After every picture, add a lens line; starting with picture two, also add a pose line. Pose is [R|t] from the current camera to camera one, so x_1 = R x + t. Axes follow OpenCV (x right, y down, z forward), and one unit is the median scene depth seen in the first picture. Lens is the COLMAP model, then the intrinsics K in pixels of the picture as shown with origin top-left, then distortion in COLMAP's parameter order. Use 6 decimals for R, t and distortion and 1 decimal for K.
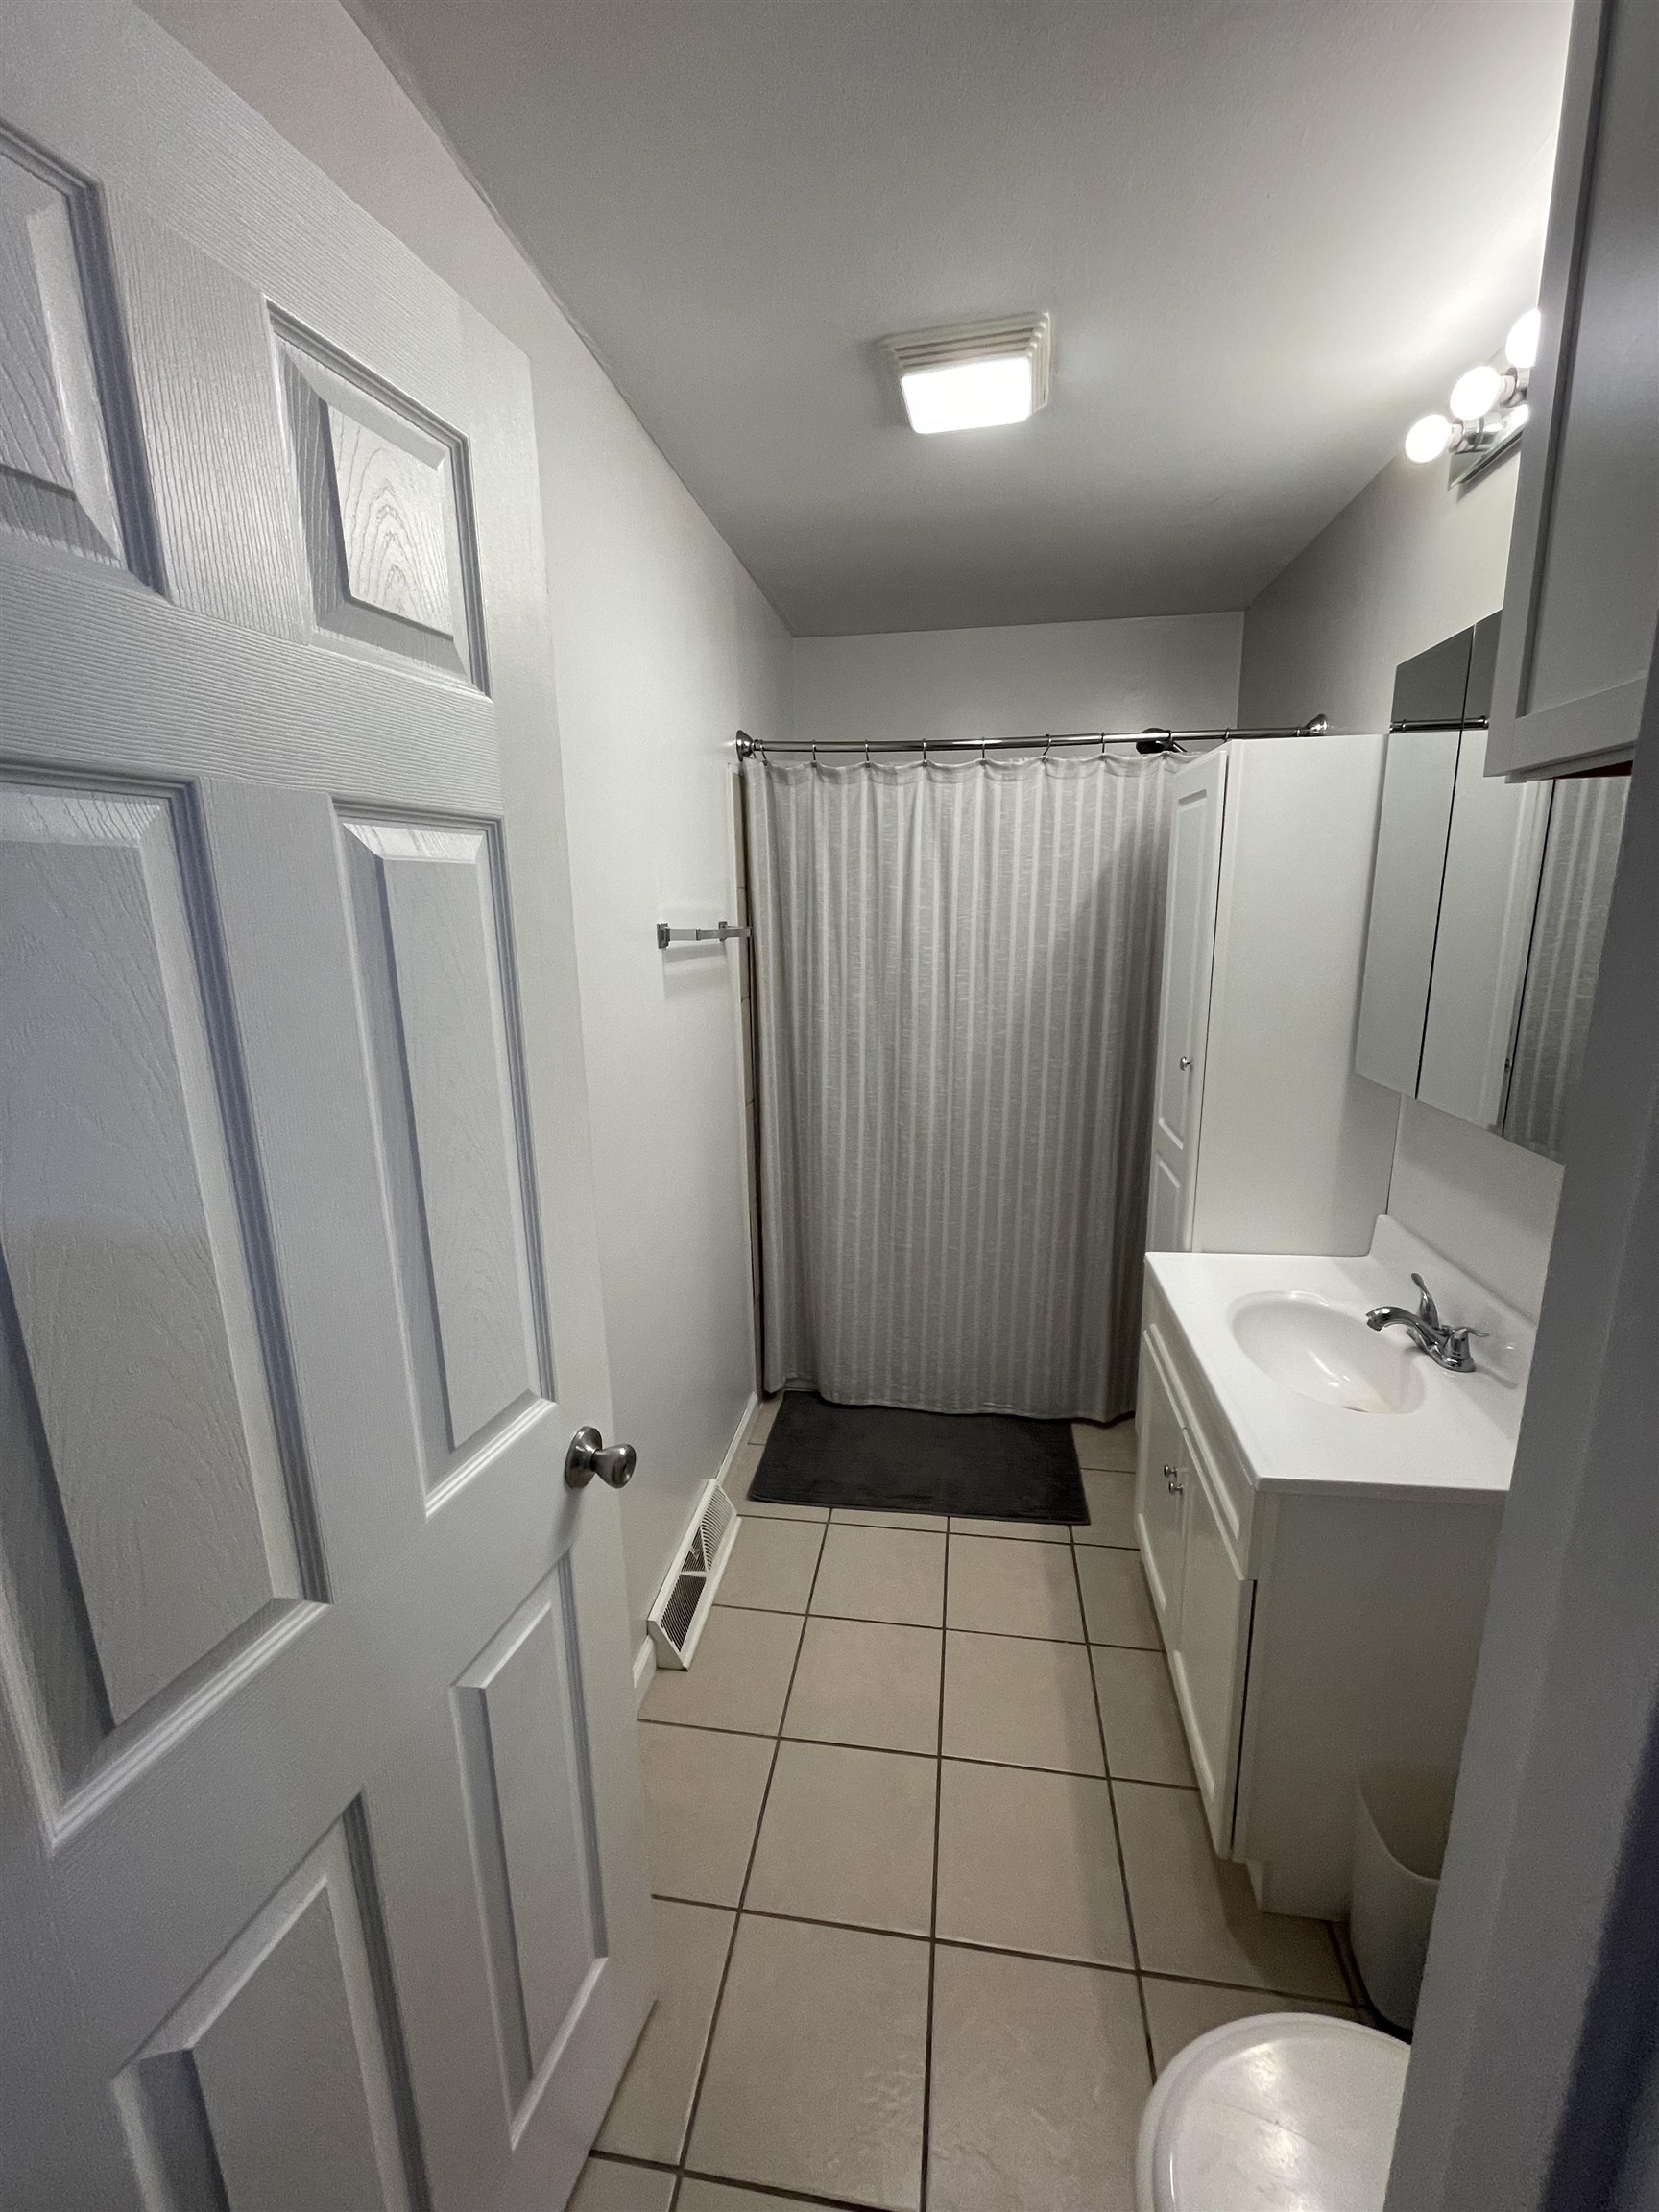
lens RADIAL K [[898.1, 0, 835.1], [0, 898.1, 1102.9], [0, 0, 1]] dist [-0.002406, -0.000826]
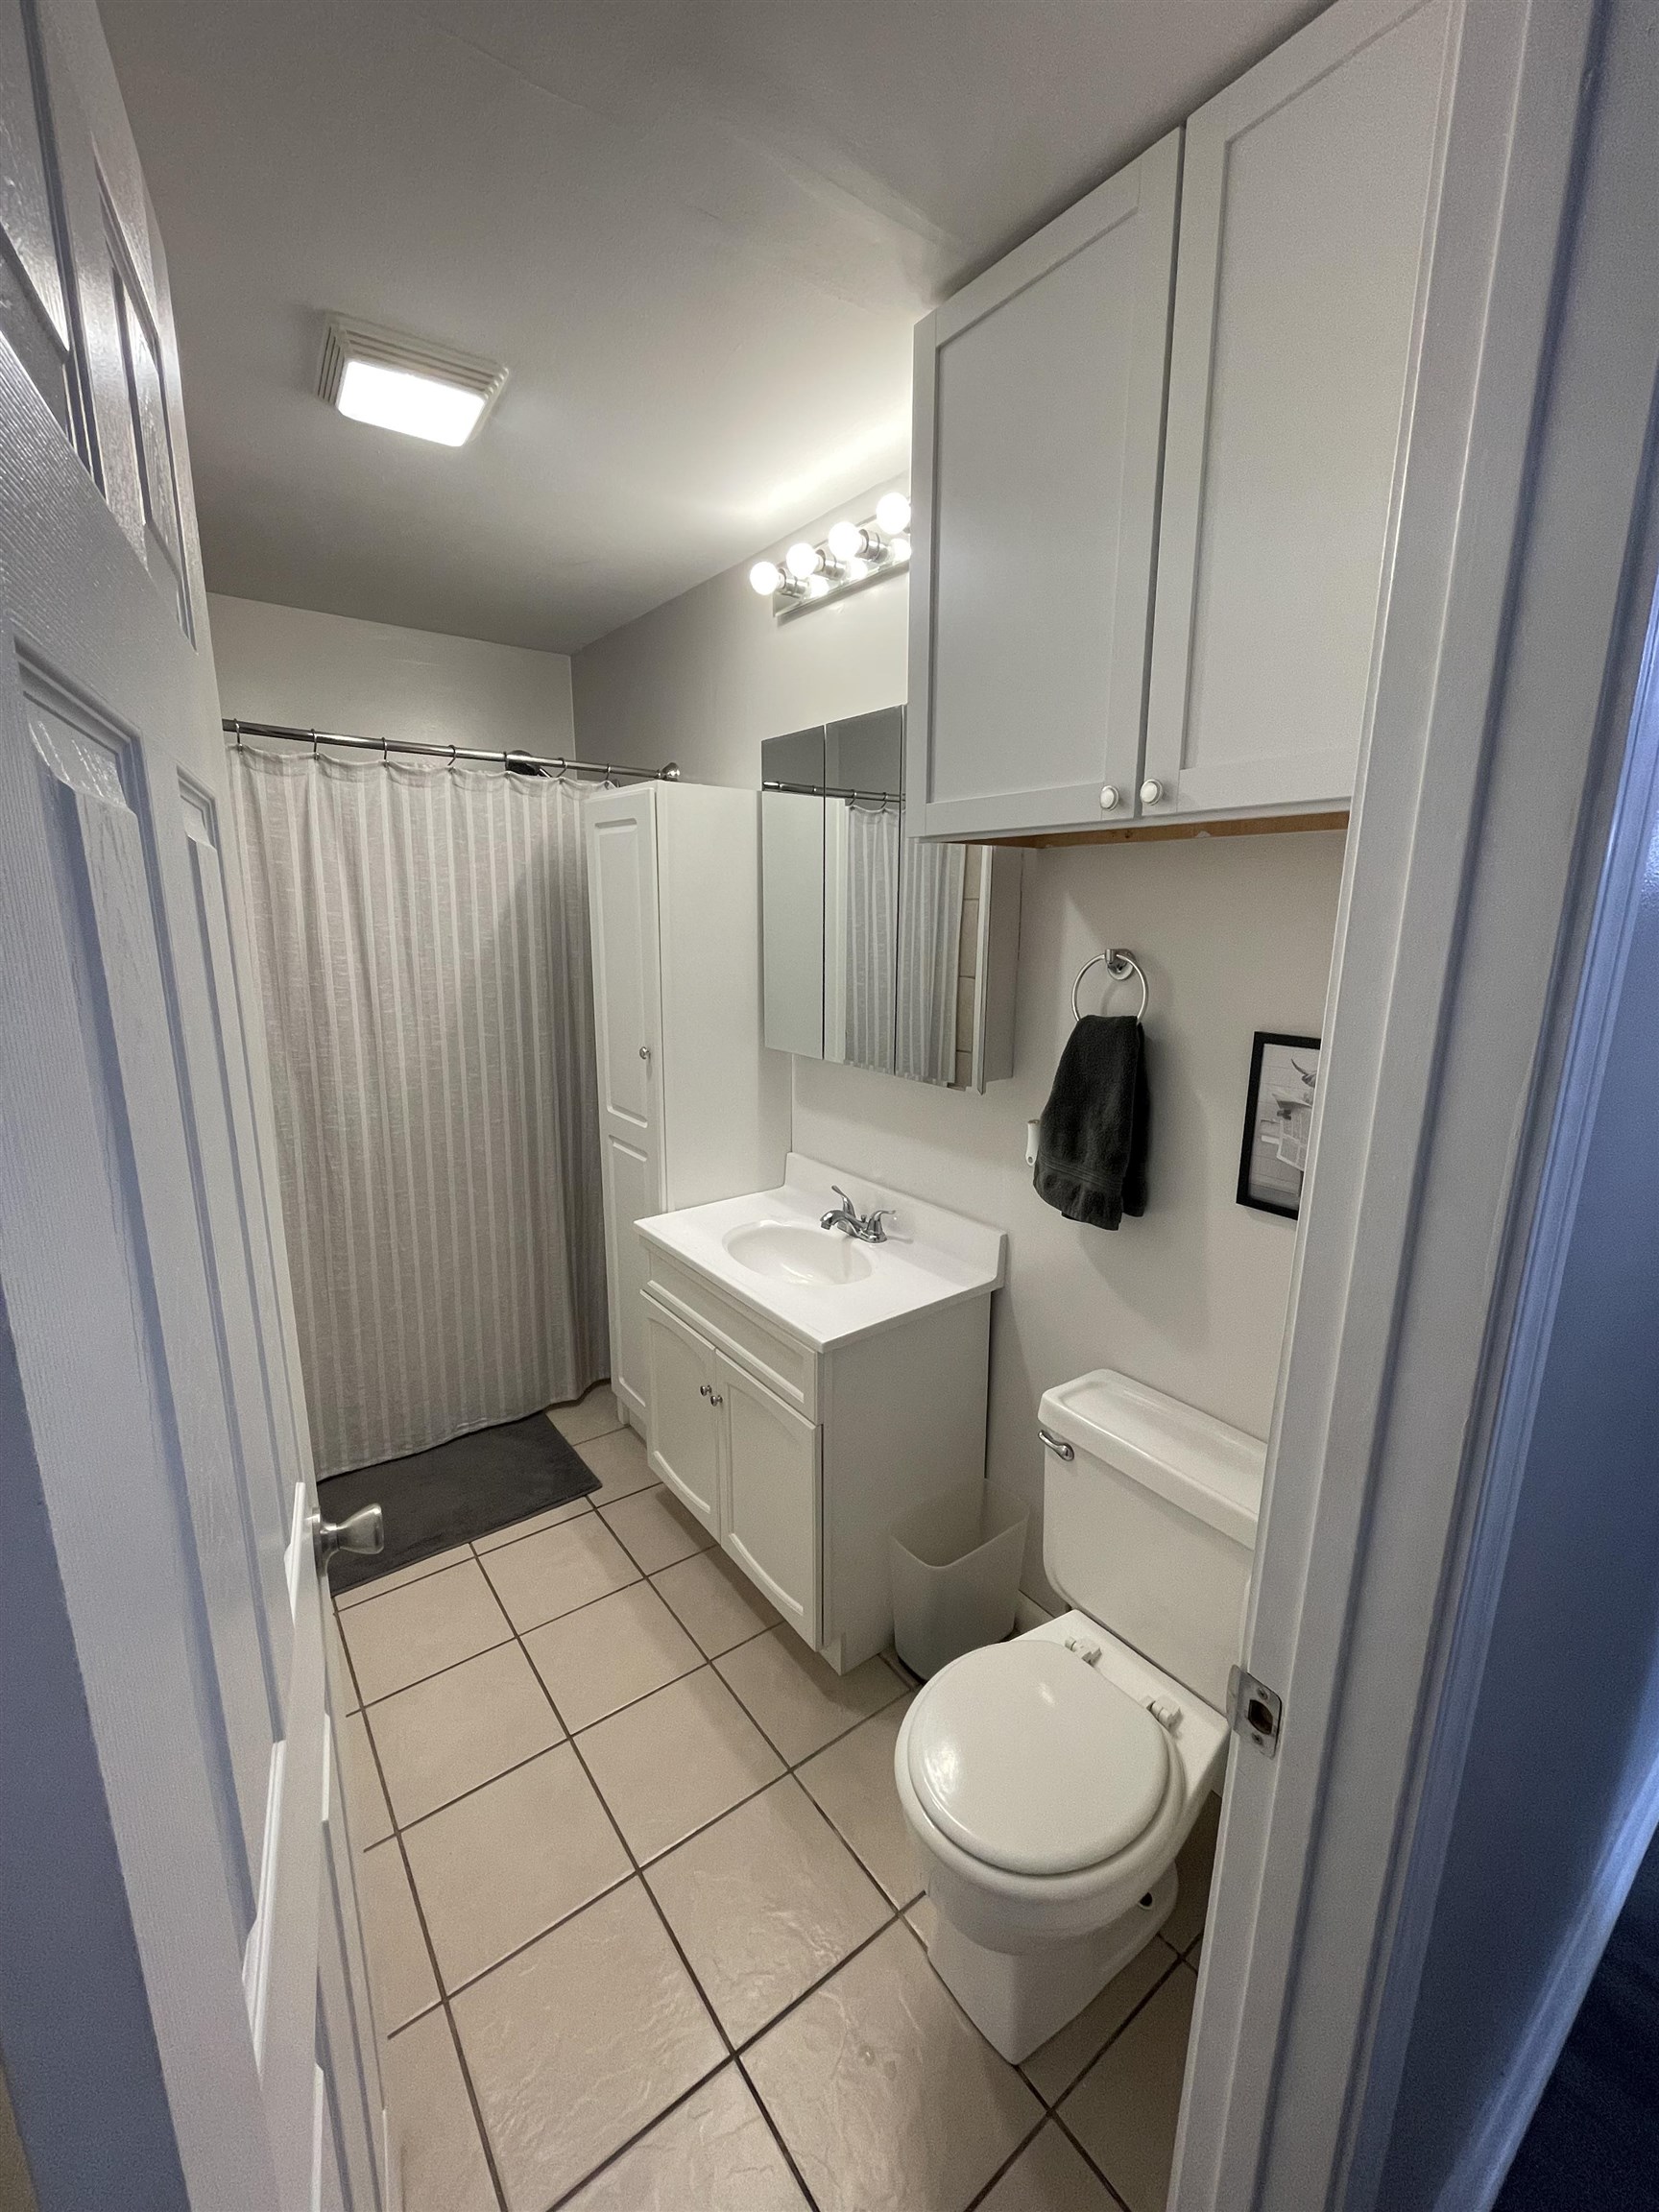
lens RADIAL K [[898.1, 0, 835.1], [0, 898.1, 1102.9], [0, 0, 1]] dist [-0.002406, -0.000826]
pose [[0.697422, -0.126299, 0.705444, -0.217891], [0.135203, 0.989860, 0.043554, 0.002487], [-0.703792, 0.065003, 0.707426, 0.006983]]
